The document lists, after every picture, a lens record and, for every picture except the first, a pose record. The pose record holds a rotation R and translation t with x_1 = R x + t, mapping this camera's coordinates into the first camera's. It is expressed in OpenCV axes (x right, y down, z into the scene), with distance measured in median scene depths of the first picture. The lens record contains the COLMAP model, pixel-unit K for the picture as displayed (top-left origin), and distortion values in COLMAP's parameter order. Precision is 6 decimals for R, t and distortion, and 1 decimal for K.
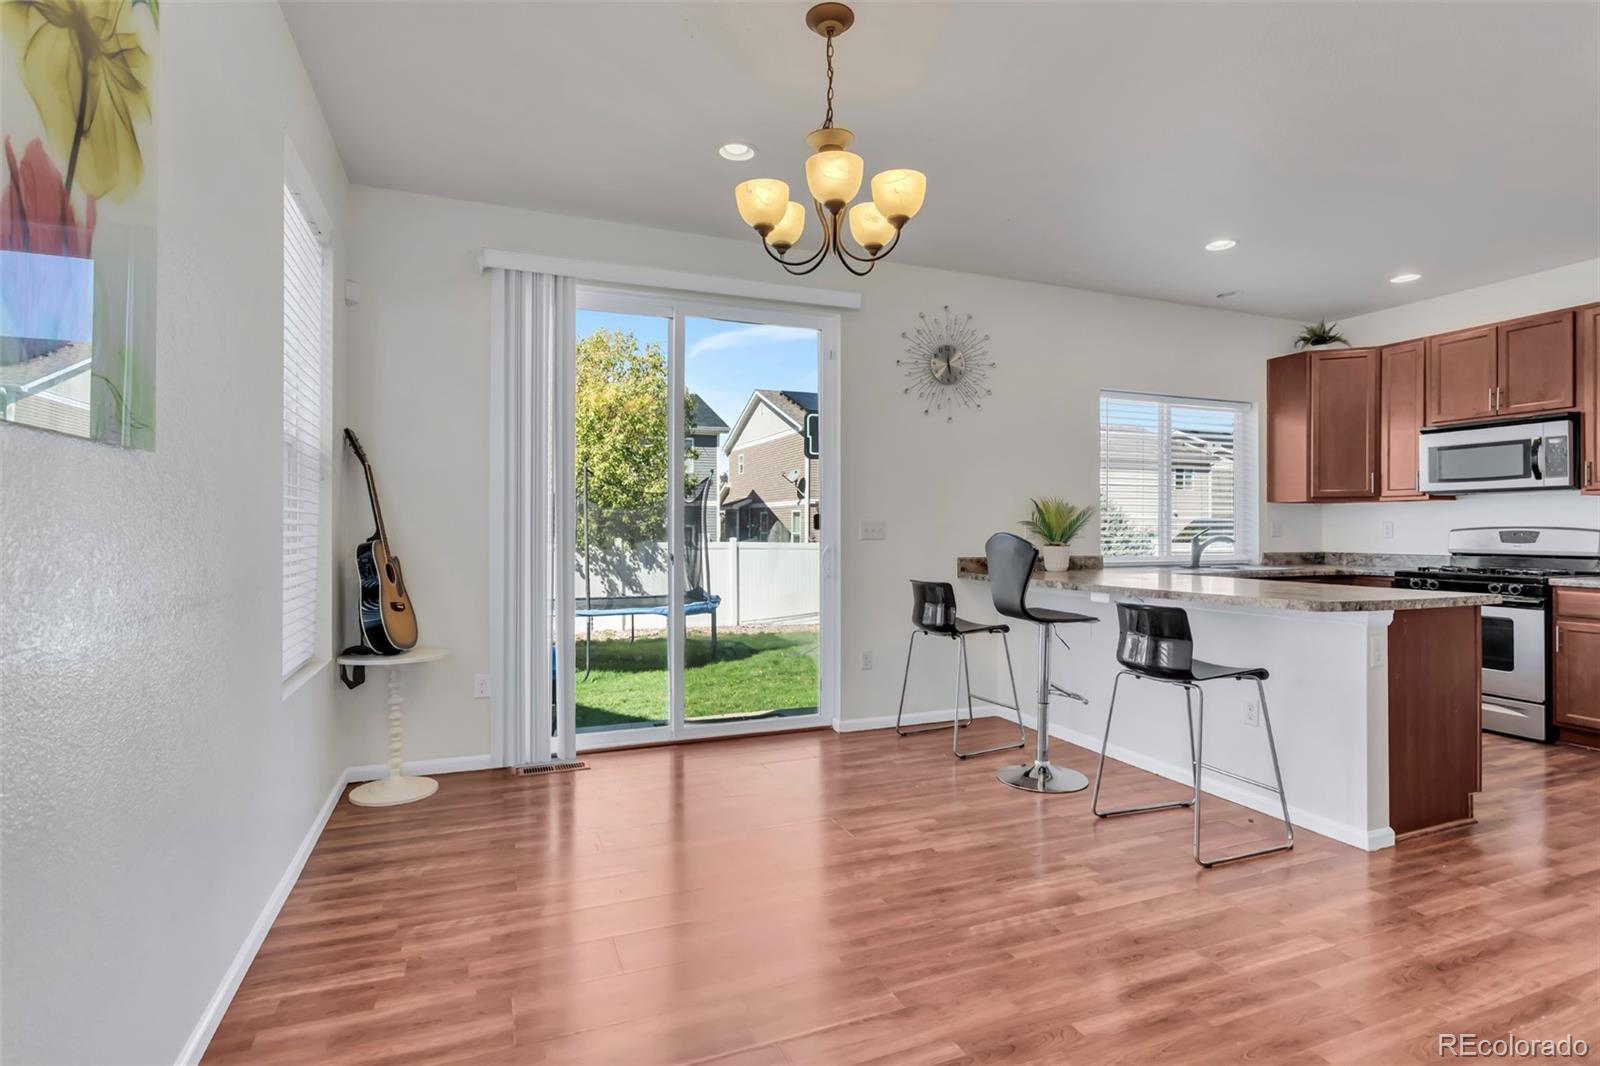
lens RADIAL K [[792.4, 0, 802.3], [0, 792.4, 526.3], [0, 0, 1]] dist [-0.003093, 0.003713]
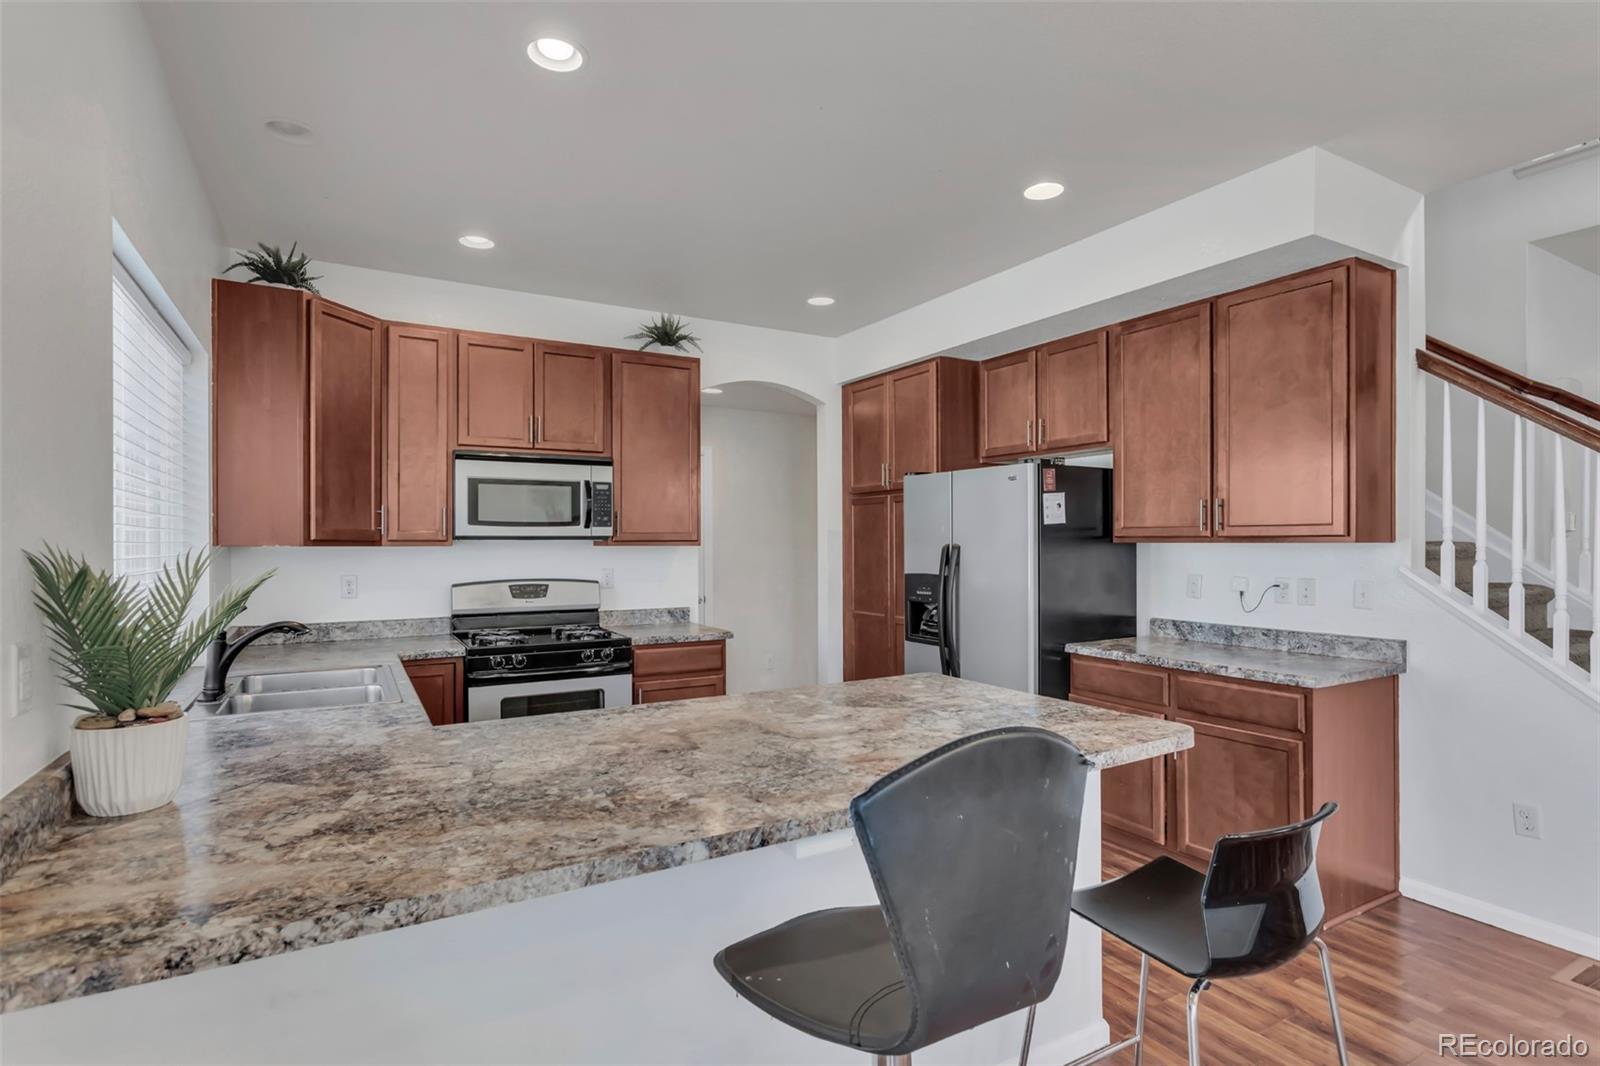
lens RADIAL K [[792.4, 0, 799.7], [0, 792.4, 543.5], [0, 0, 1]] dist [-0.003093, 0.003713]
pose [[-0.142164, -0.001292, 0.989842, 0.007495], [0.000193, 0.999999, 0.001333, -0.042680], [-0.989843, 0.000381, -0.142163, 0.890320]]
